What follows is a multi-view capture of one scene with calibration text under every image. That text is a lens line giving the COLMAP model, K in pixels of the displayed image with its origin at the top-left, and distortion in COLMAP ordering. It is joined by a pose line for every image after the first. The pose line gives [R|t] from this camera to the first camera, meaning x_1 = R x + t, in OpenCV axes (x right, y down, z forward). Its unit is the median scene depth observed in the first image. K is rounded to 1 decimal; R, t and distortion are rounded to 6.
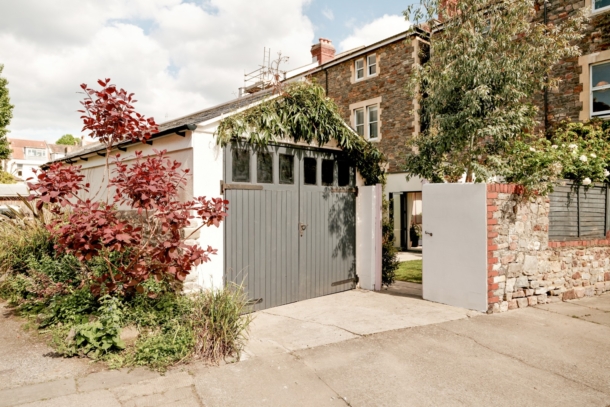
lens RADIAL K [[369.7, 0, 303.3], [0, 369.7, 204.6], [0, 0, 1]] dist [-0.000680, 0.000053]
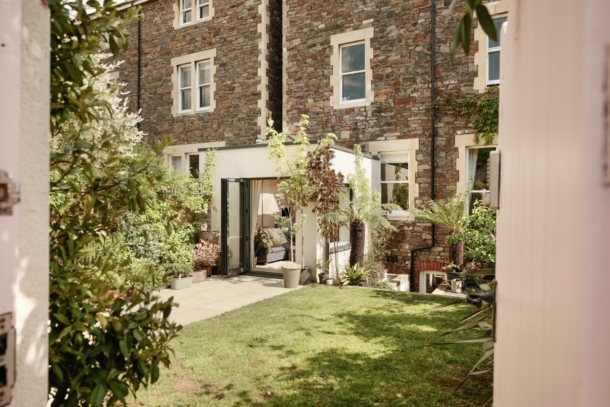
lens RADIAL K [[312.0, 0, 305.0], [0, 312.0, 203.5], [0, 0, 1]] dist [-0.001114, -0.000004]
pose [[0.899258, 0.008414, 0.437337, 0.105116], [-0.008277, 0.999963, -0.002220, 0.006189], [-0.437340, -0.001624, 0.899295, 0.382748]]
